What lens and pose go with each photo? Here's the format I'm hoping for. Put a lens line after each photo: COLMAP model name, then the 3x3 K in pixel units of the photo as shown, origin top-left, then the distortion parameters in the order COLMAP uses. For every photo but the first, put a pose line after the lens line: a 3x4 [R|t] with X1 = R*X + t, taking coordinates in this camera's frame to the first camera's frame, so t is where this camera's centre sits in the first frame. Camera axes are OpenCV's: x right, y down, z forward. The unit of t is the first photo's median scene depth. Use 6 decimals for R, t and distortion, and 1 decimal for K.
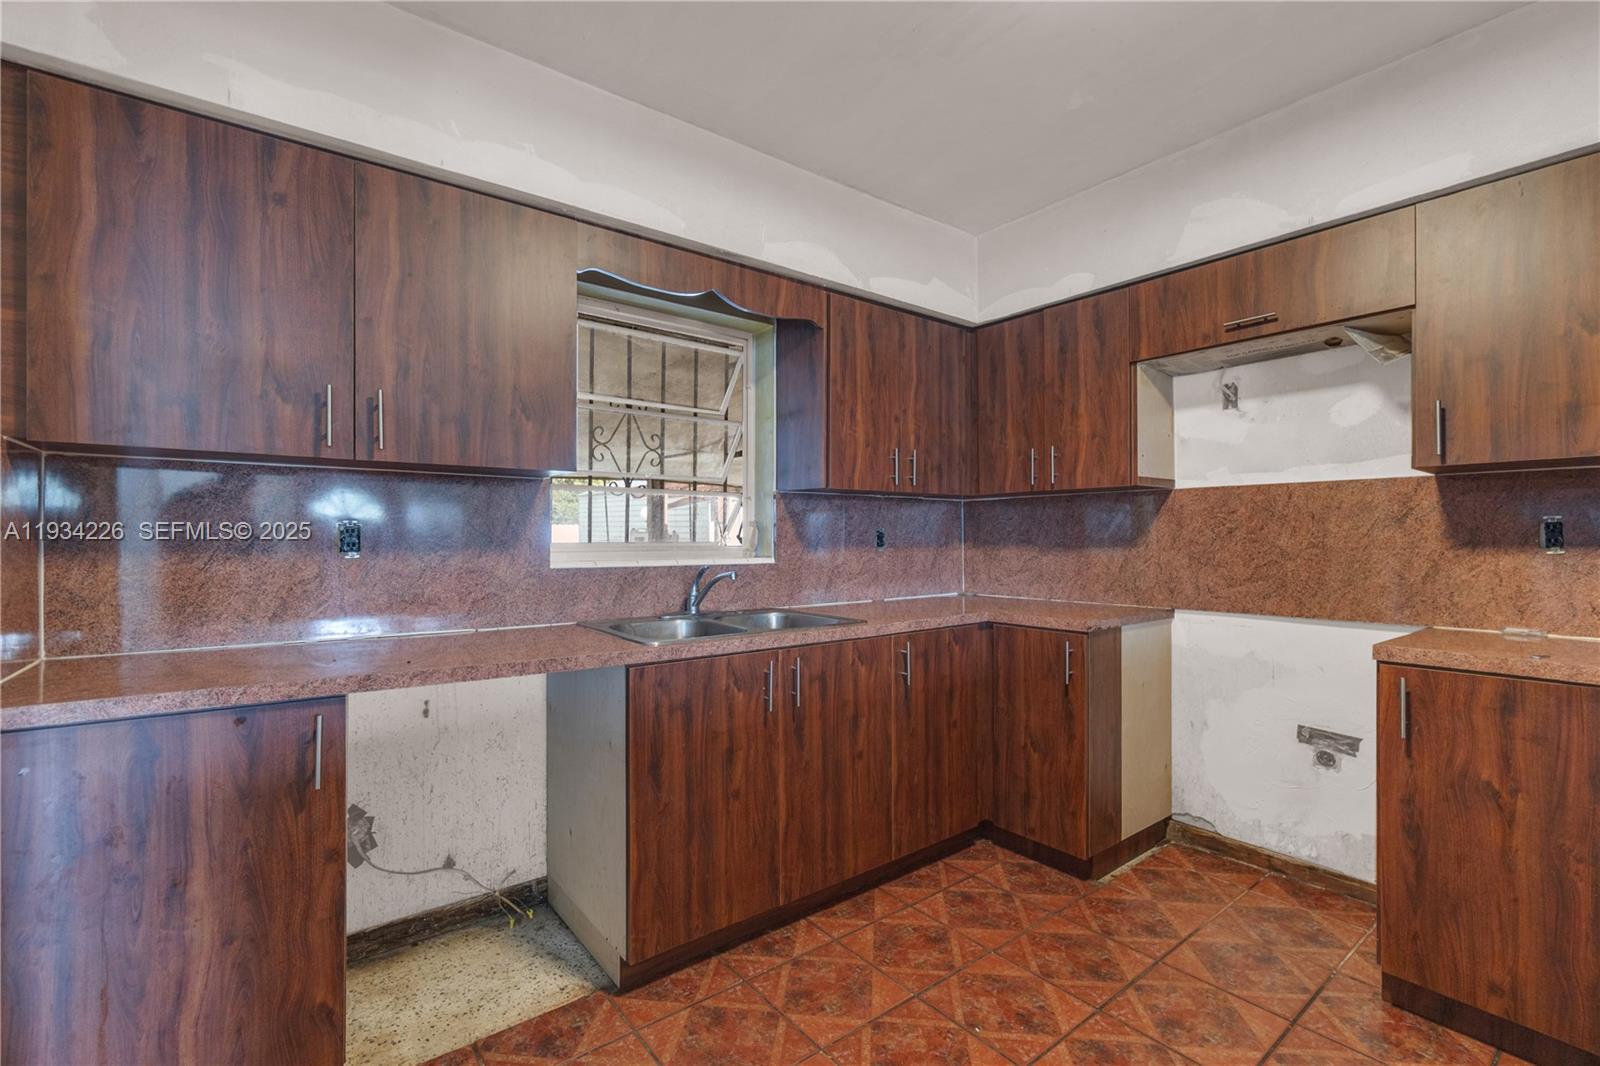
lens RADIAL K [[695.6, 0, 763.9], [0, 695.6, 536.9], [0, 0, 1]] dist [-0.000805, 0.000184]
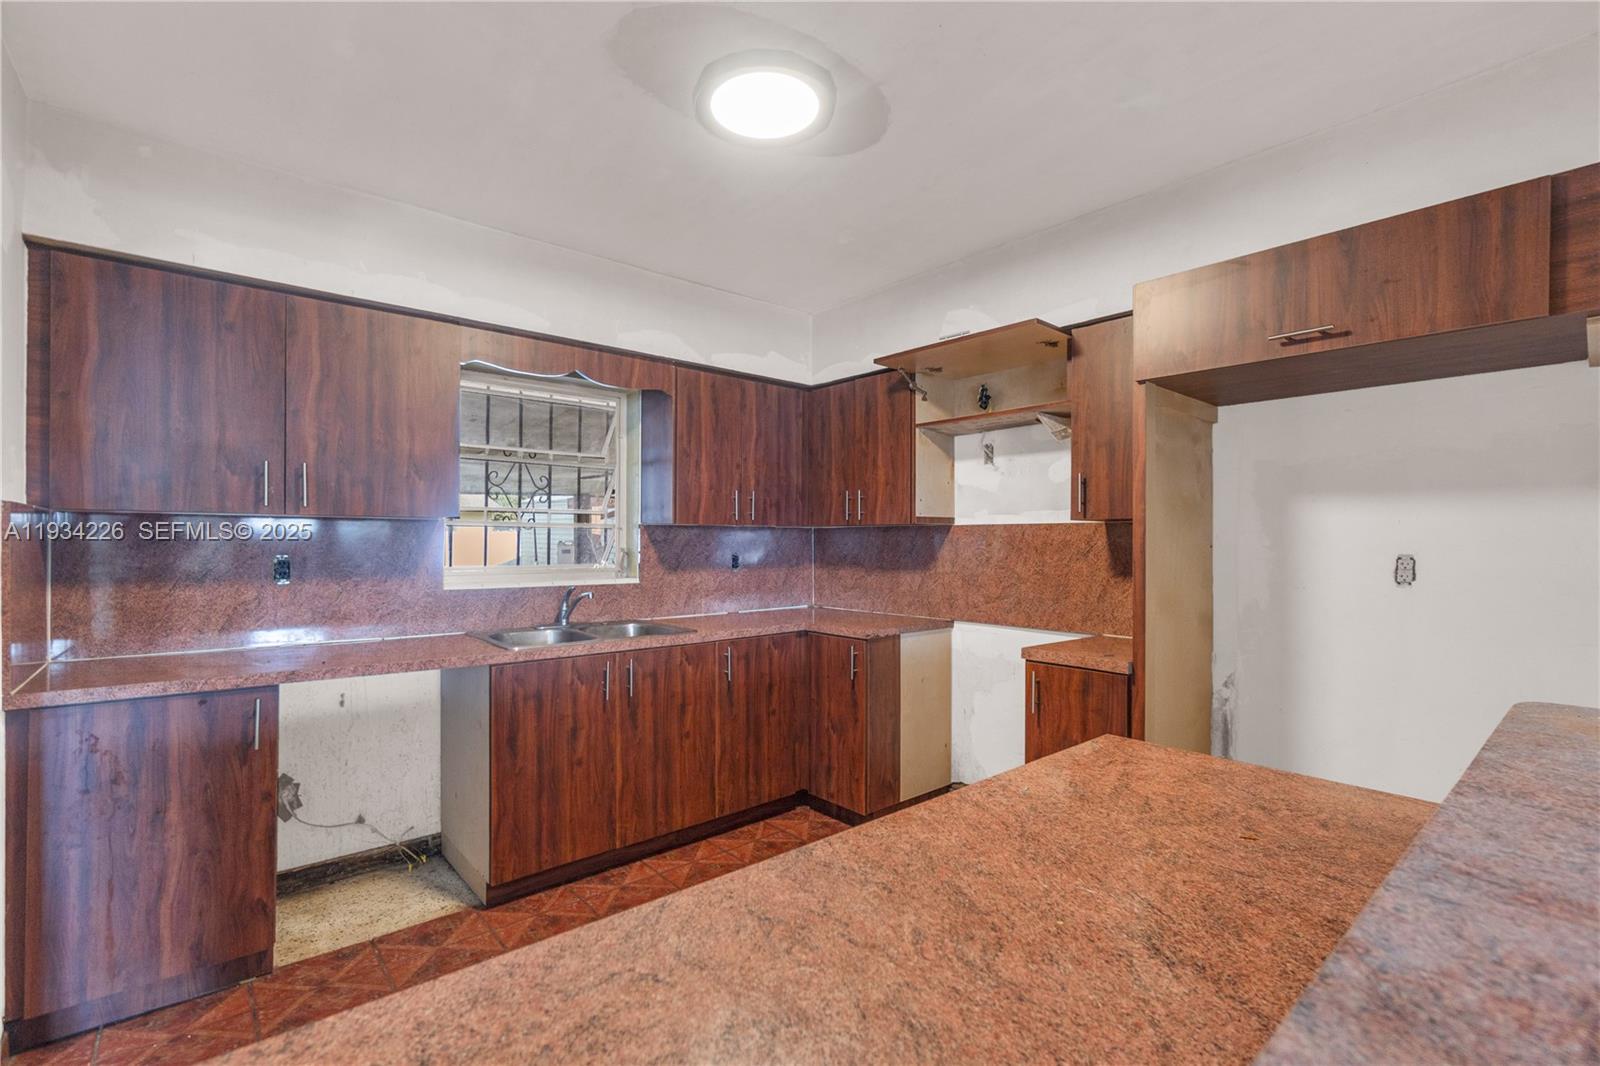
lens RADIAL K [[707.7, 0, 746.6], [0, 707.7, 538.4], [0, 0, 1]] dist [-0.000173, 0.000140]
pose [[0.999251, 0.002884, 0.038586, 0.213103], [-0.002768, 0.999991, -0.003062, -0.050588], [-0.038594, 0.002953, 0.999251, -0.341862]]
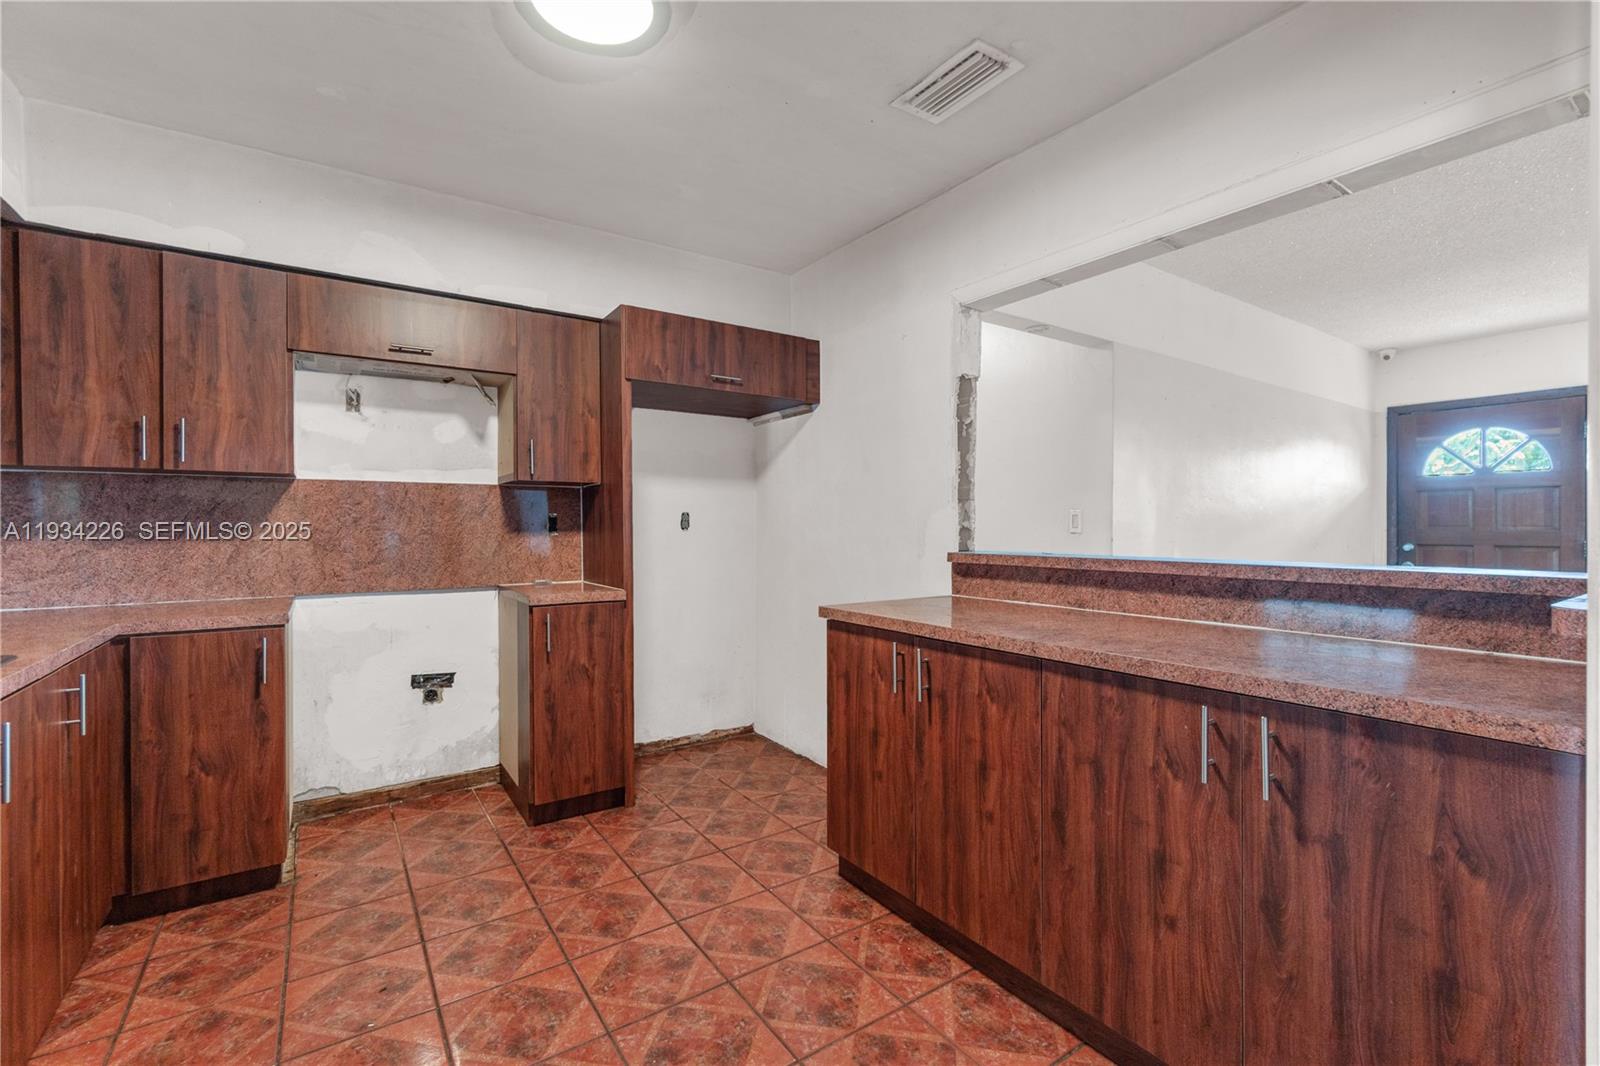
lens RADIAL K [[701.9, 0, 795.7], [0, 701.9, 525.5], [0, 0, 1]] dist [-0.001986, -0.000485]
pose [[0.047067, 0.001172, 0.998891, -0.522030], [-0.000074, 0.999999, -0.001170, 0.001599], [-0.998892, -0.000019, 0.047067, 0.279002]]
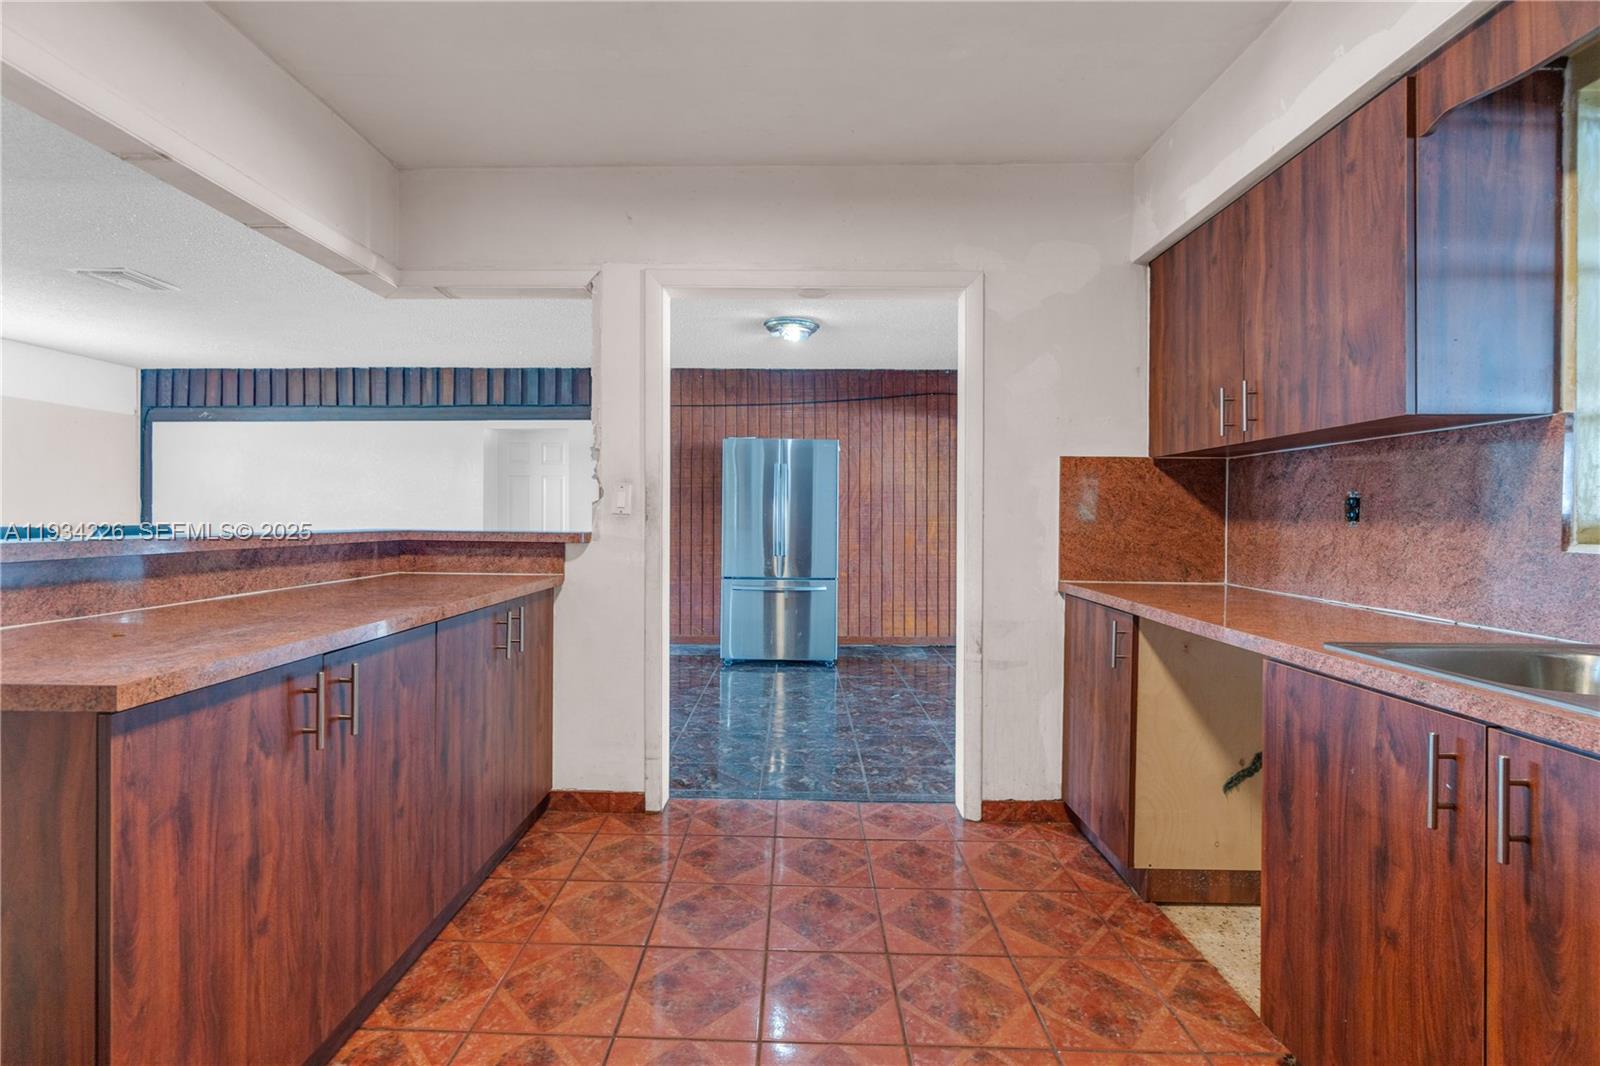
lens RADIAL K [[696.5, 0, 780.2], [0, 696.5, 512.3], [0, 0, 1]] dist [-0.001288, -0.000289]
pose [[-0.613125, -0.010206, -0.789920, 0.698732], [-0.007113, 0.999947, -0.007399, 0.020014], [0.789954, 0.001082, -0.613165, 0.899697]]
